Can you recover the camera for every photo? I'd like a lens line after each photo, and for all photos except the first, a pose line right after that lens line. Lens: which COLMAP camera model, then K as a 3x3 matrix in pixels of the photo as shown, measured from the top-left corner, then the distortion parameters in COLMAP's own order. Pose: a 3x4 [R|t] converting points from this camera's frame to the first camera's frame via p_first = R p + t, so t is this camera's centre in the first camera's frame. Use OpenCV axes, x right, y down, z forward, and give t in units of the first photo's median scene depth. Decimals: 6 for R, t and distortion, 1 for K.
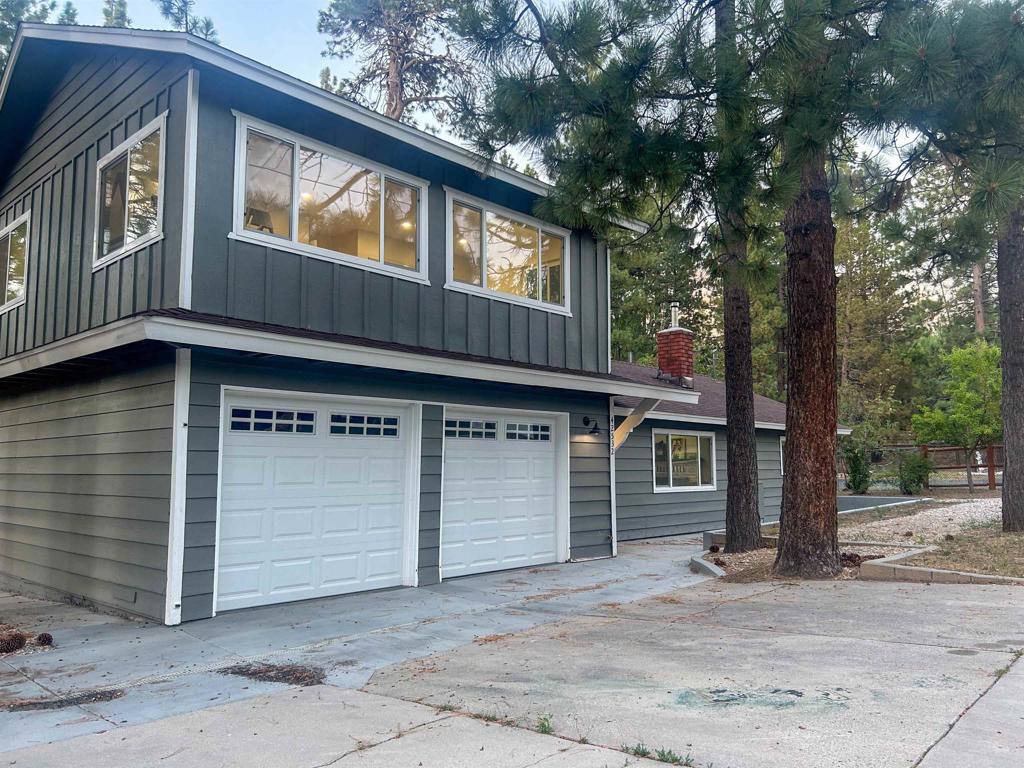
lens RADIAL K [[764.1, 0, 512.0], [0, 764.1, 384.0], [0, 0, 1]] dist [0.060170, -0.059077]
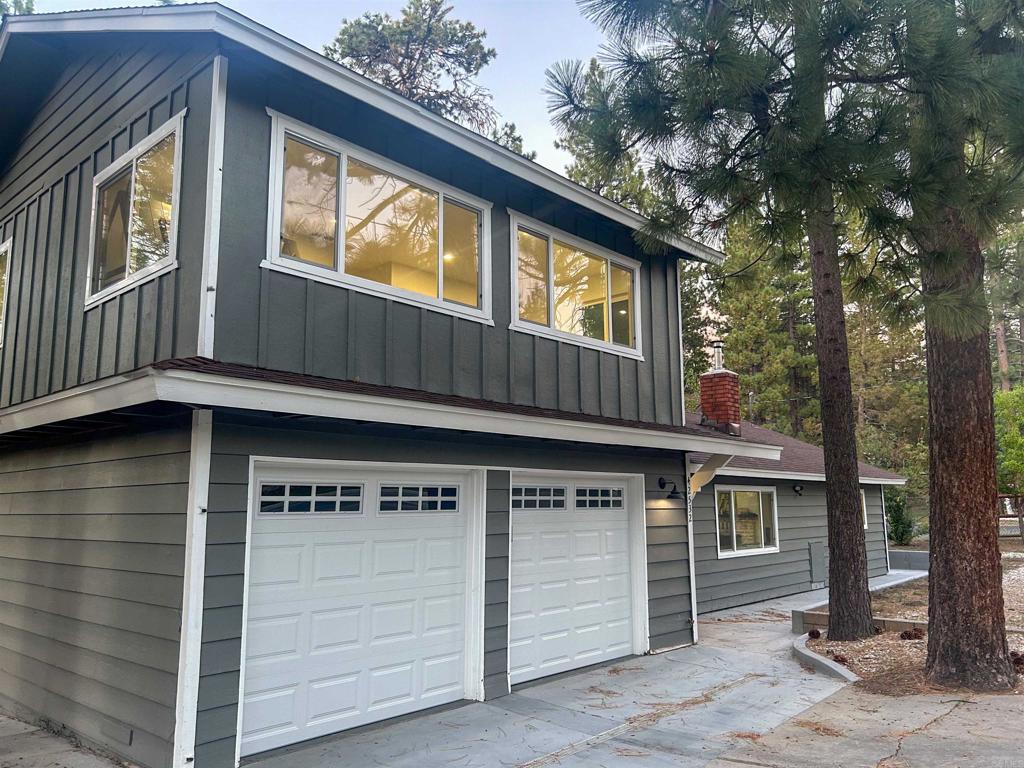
lens RADIAL K [[757.0, 0, 512.0], [0, 757.0, 384.0], [0, 0, 1]] dist [0.056596, -0.054907]
pose [[0.999846, -0.002828, 0.017306, -0.102673], [0.003667, 0.998809, -0.048654, -0.025807], [-0.017148, 0.048710, 0.998666, 0.183714]]
